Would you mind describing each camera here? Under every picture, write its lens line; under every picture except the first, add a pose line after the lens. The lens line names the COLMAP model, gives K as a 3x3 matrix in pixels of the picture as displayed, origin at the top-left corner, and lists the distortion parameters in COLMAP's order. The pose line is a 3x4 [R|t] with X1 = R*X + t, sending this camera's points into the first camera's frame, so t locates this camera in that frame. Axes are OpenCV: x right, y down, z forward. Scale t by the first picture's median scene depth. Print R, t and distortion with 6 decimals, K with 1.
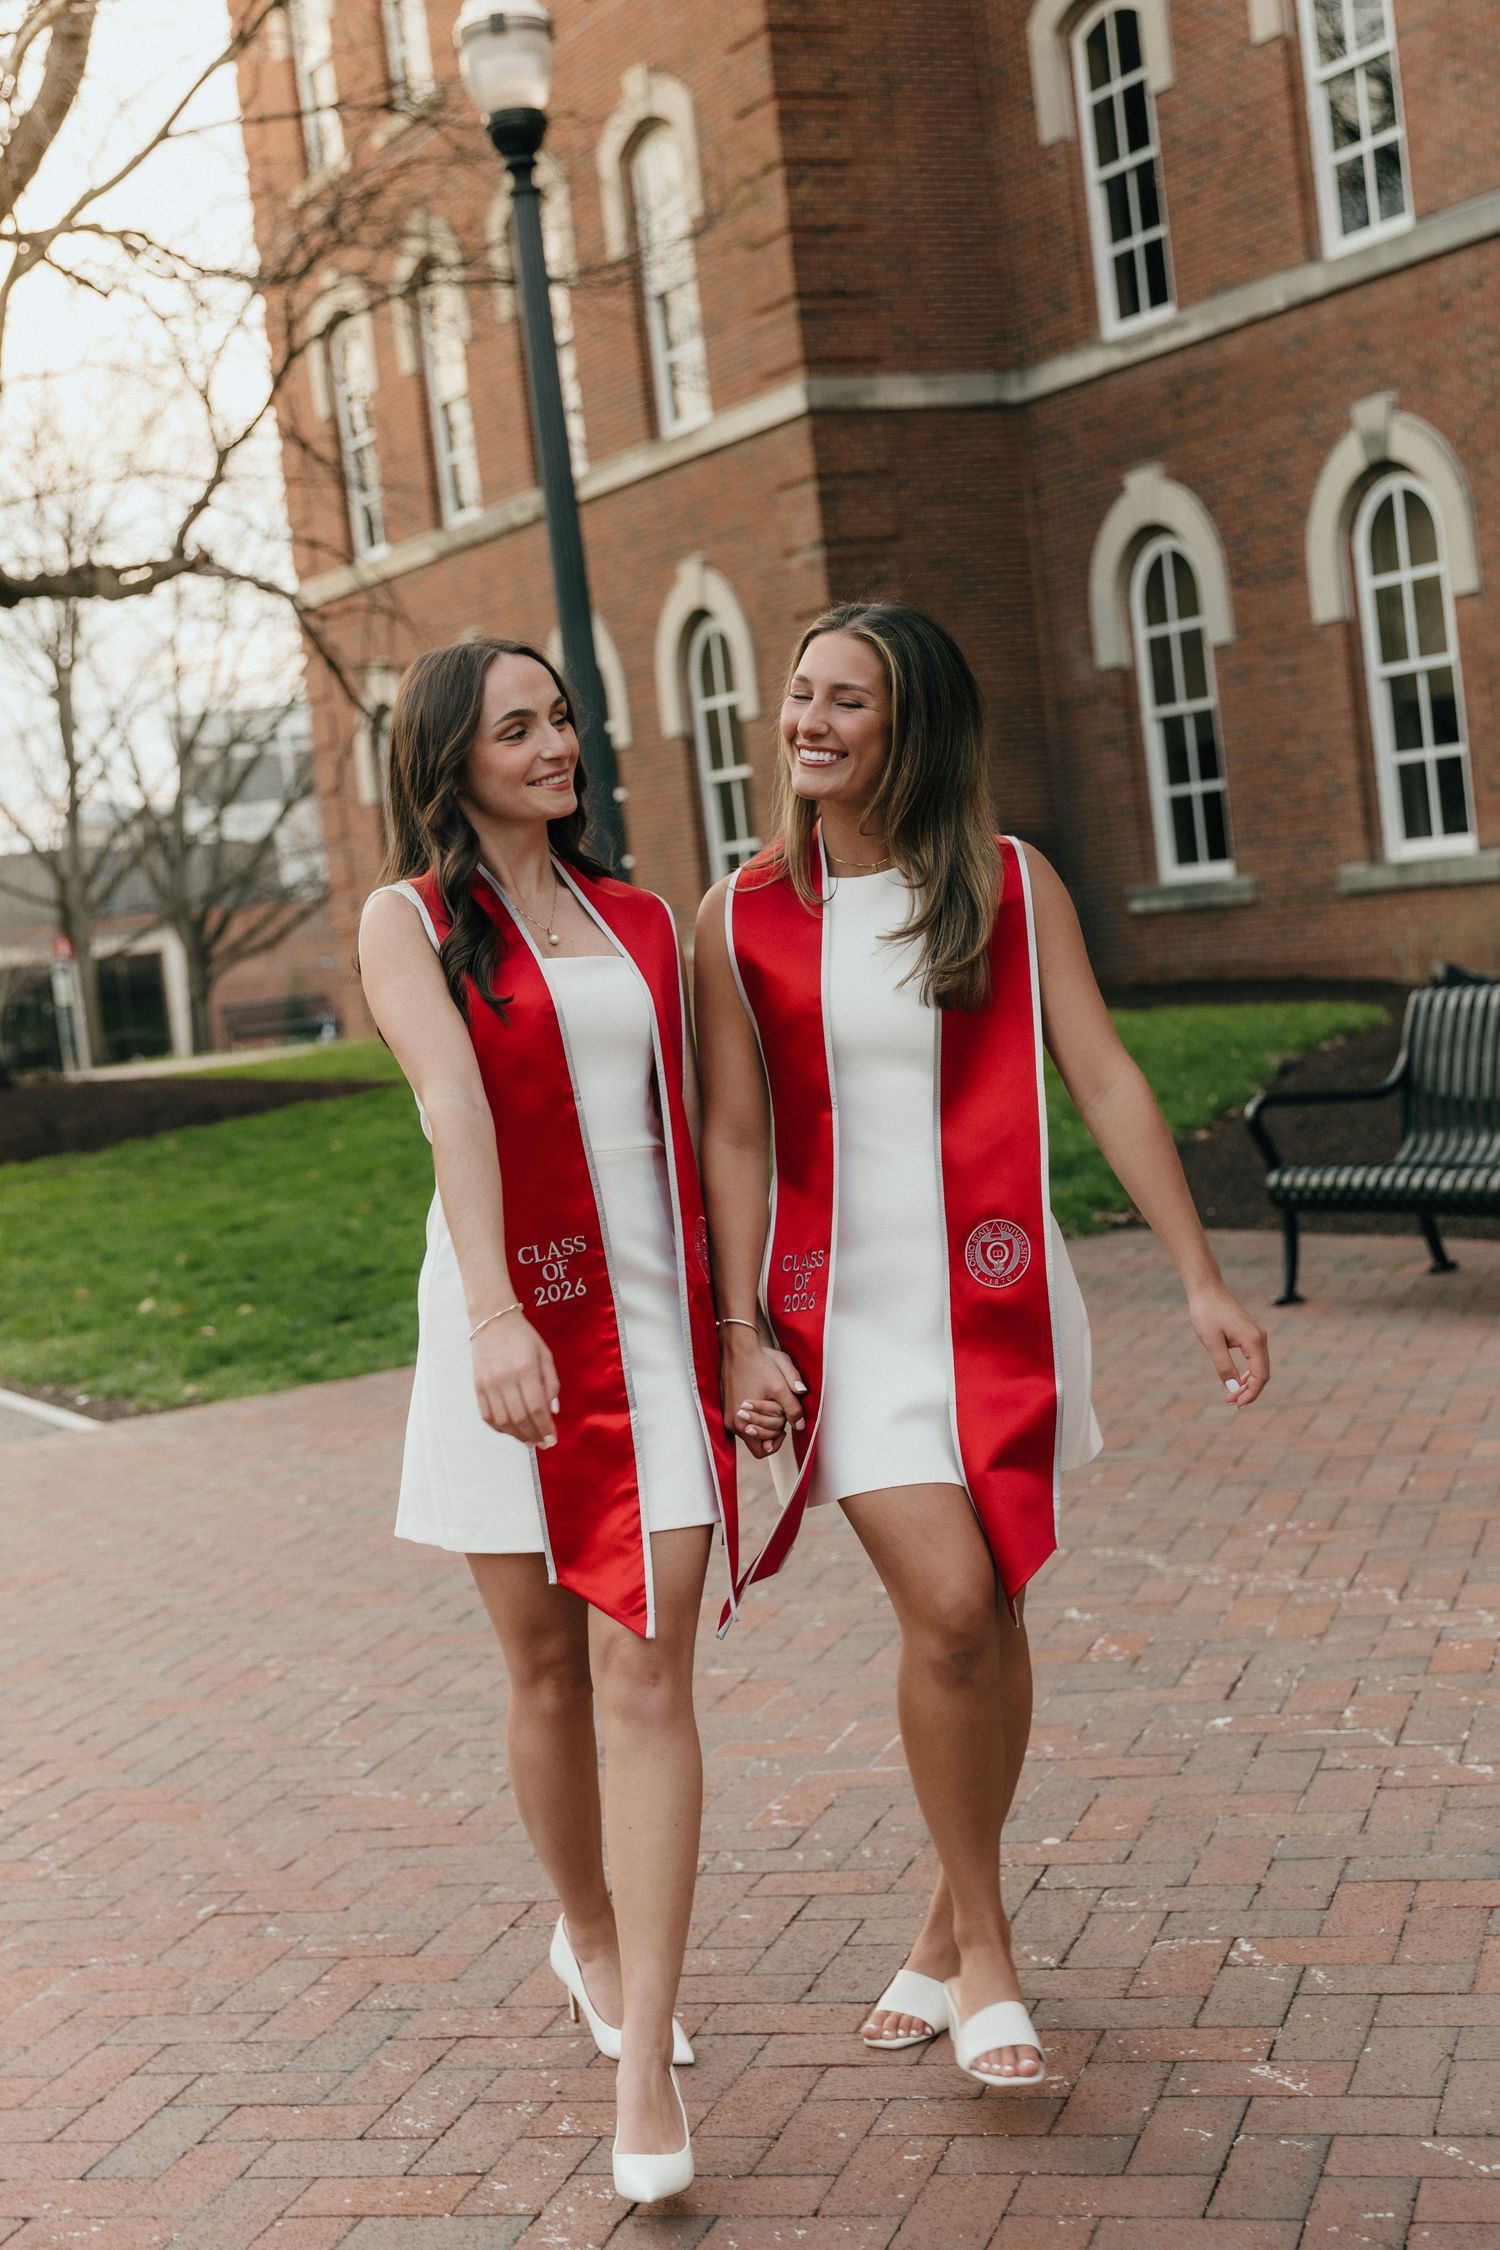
lens RADIAL K [[3031.7, 0, 813.7], [0, 3031.7, 974.3], [0, 0, 1]] dist [0.015090, 0.127340]
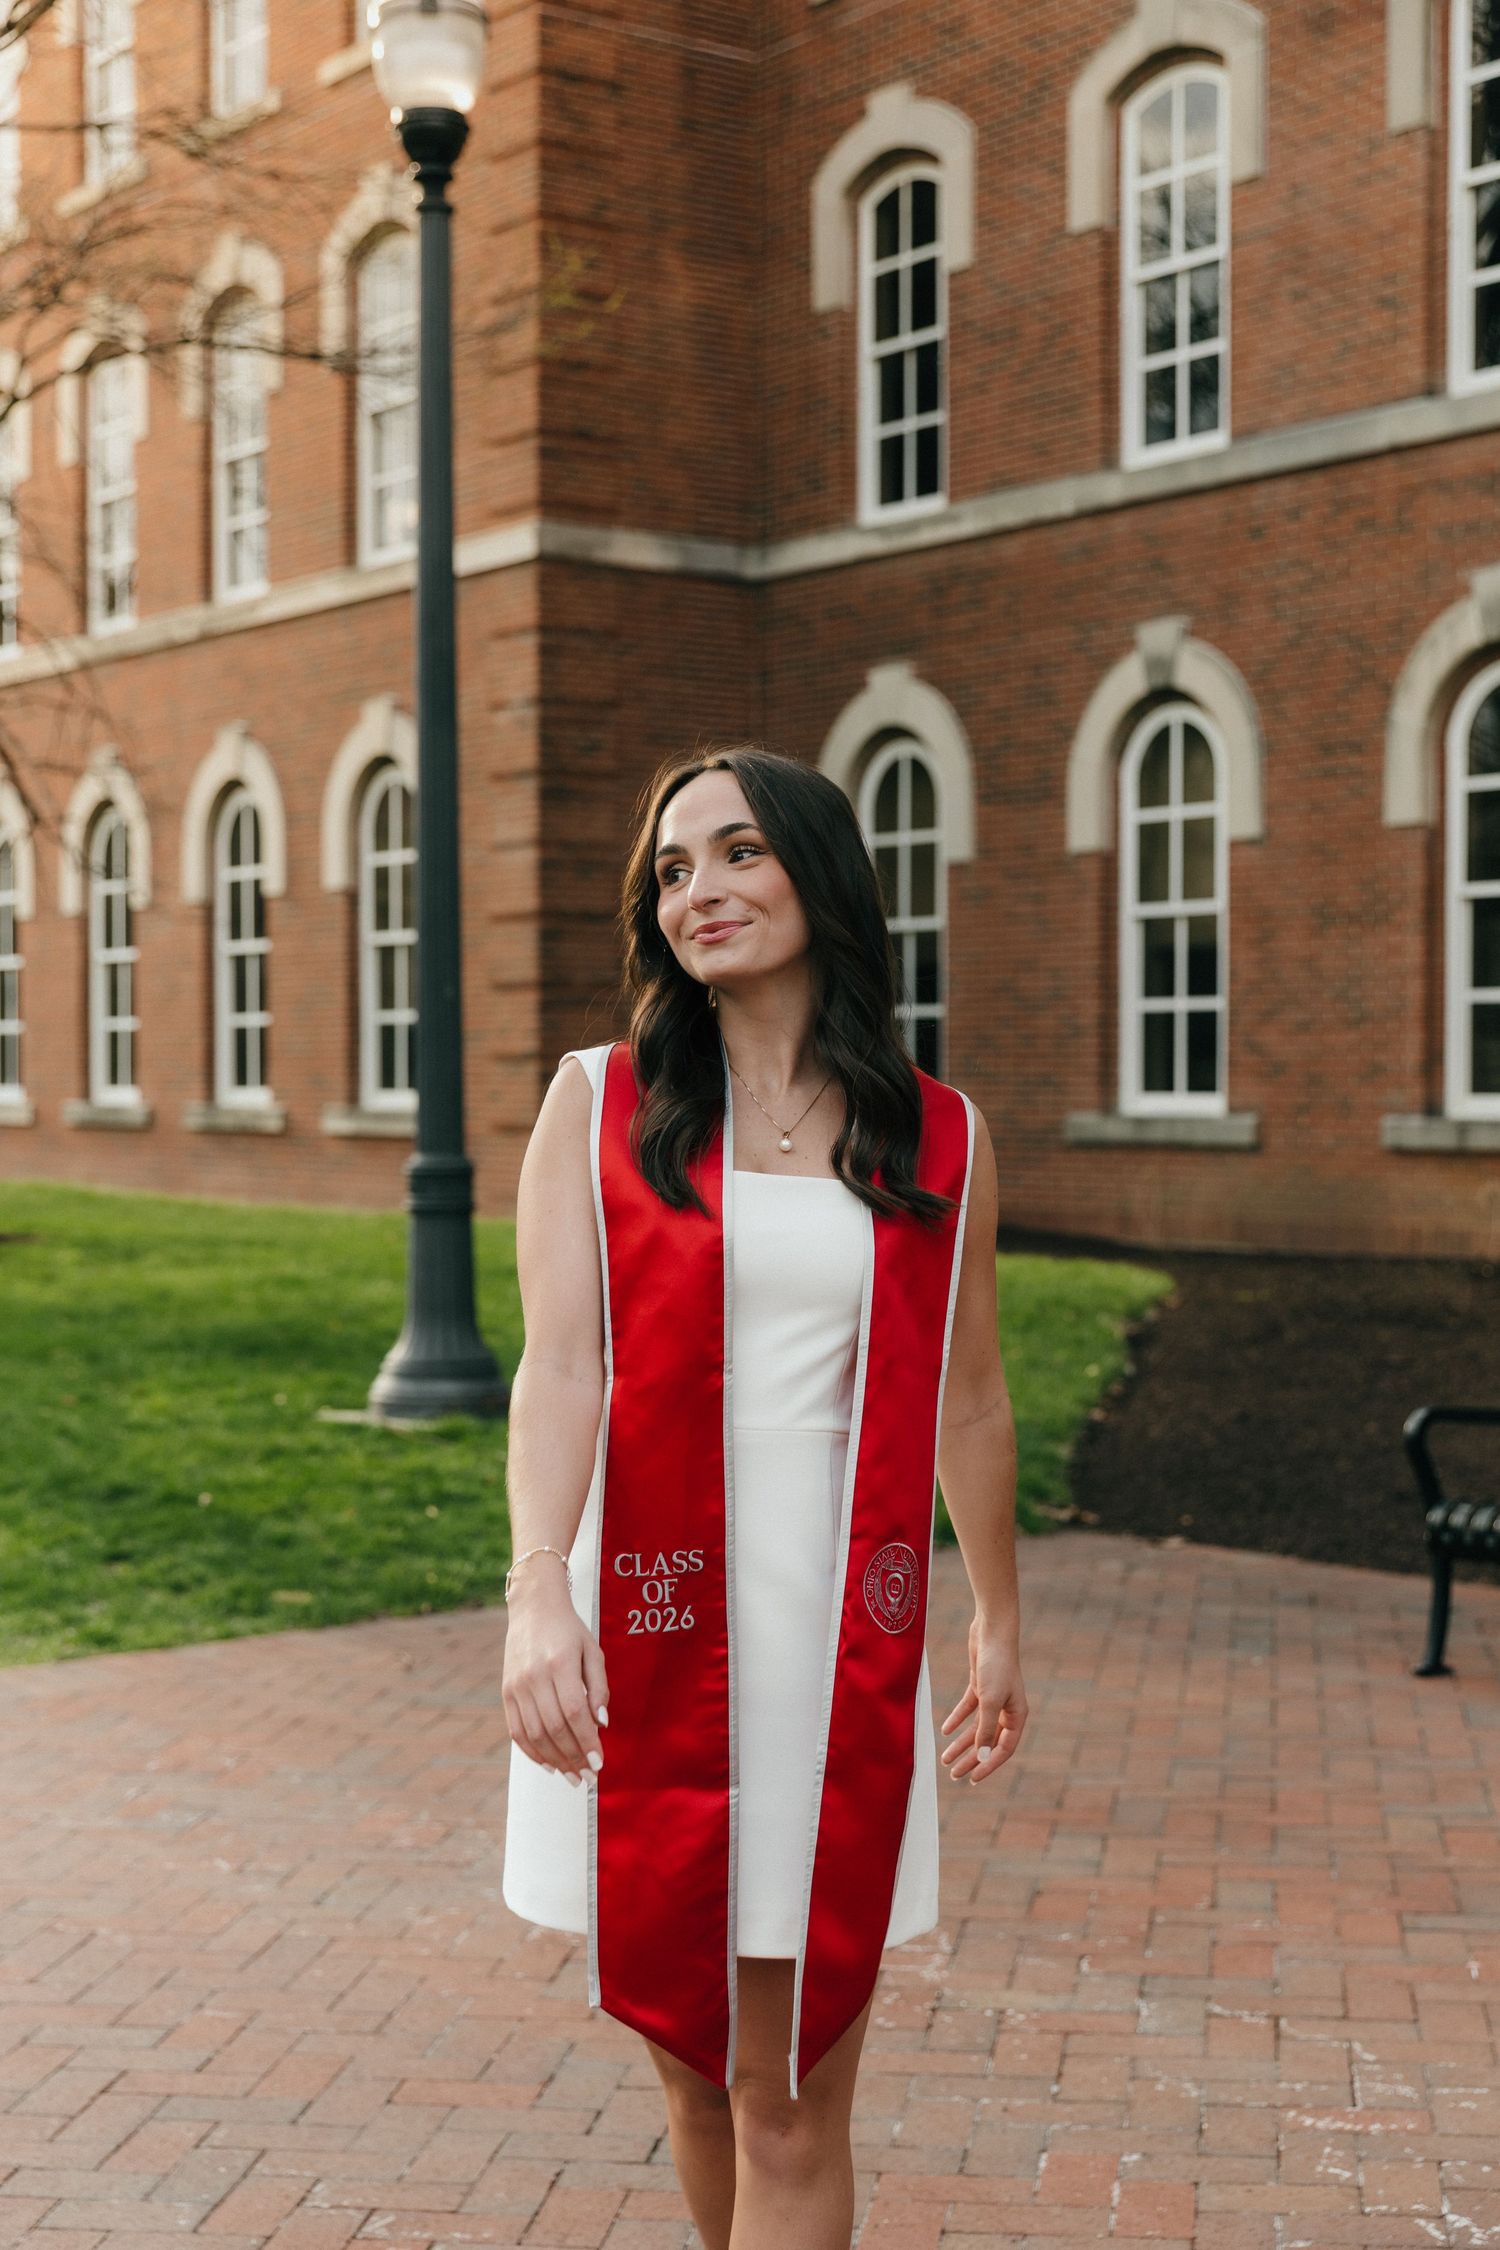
lens RADIAL K [[2998.3, 0, 750.0], [0, 2998.3, 1125.0], [0, 0, 1]] dist [0.005542, 0.029974]
pose [[0.983261, 0.112004, 0.143709, -0.054166], [-0.109391, 0.993659, -0.025980, 0.002708], [-0.145707, 0.009825, 0.989279, 0.099691]]
